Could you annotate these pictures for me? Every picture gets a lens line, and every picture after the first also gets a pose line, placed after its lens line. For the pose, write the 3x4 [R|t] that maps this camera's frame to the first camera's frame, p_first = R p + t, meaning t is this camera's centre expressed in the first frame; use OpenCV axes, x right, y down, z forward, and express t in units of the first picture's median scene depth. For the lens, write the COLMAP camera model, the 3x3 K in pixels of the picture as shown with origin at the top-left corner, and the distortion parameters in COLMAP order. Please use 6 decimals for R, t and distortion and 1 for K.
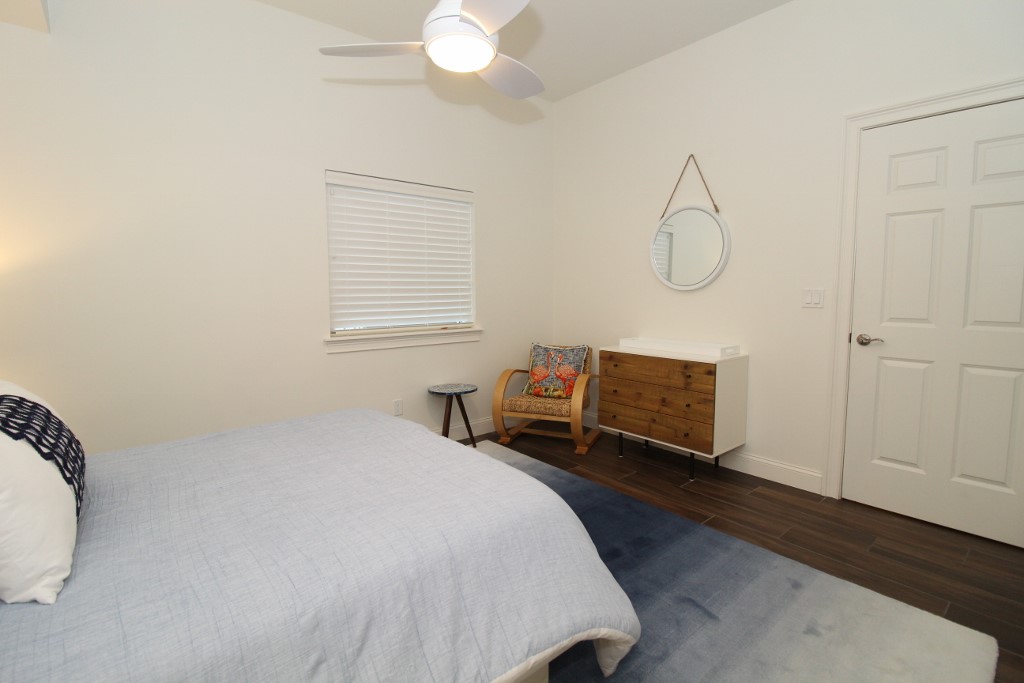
lens RADIAL K [[471.6, 0, 509.2], [0, 471.6, 331.6], [0, 0, 1]] dist [0.000933, -0.013856]
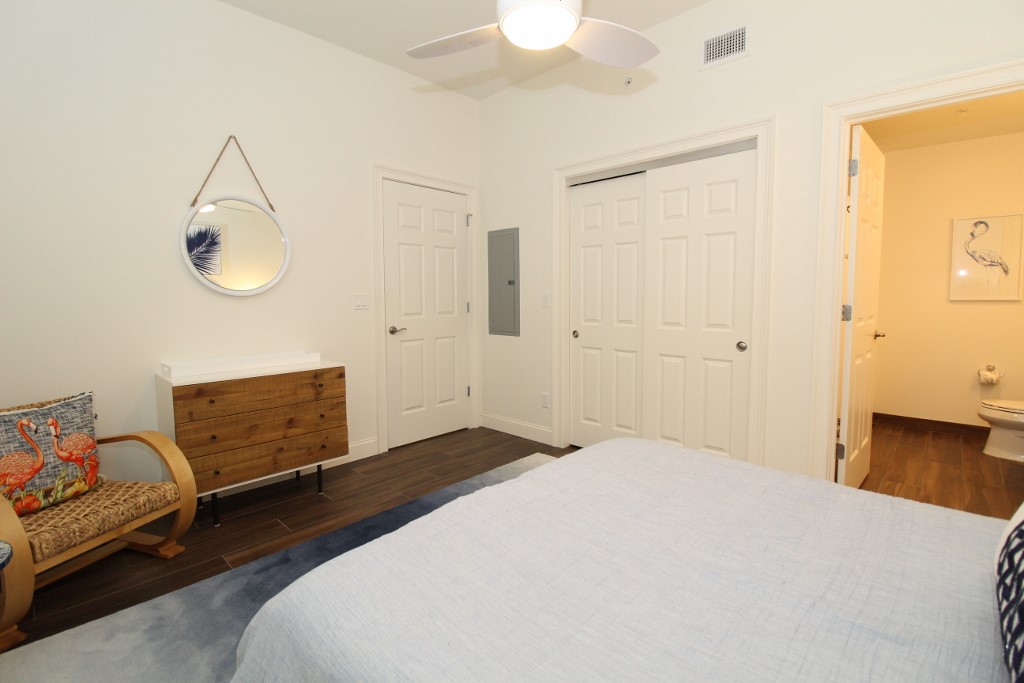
lens RADIAL K [[471.6, 0, 509.2], [0, 471.6, 331.6], [0, 0, 1]] dist [0.000933, -0.013856]
pose [[-0.116169, -0.073792, 0.990484, -0.594158], [0.093616, 0.991983, 0.084884, -0.057585], [-0.988808, 0.102586, -0.108330, 0.707103]]
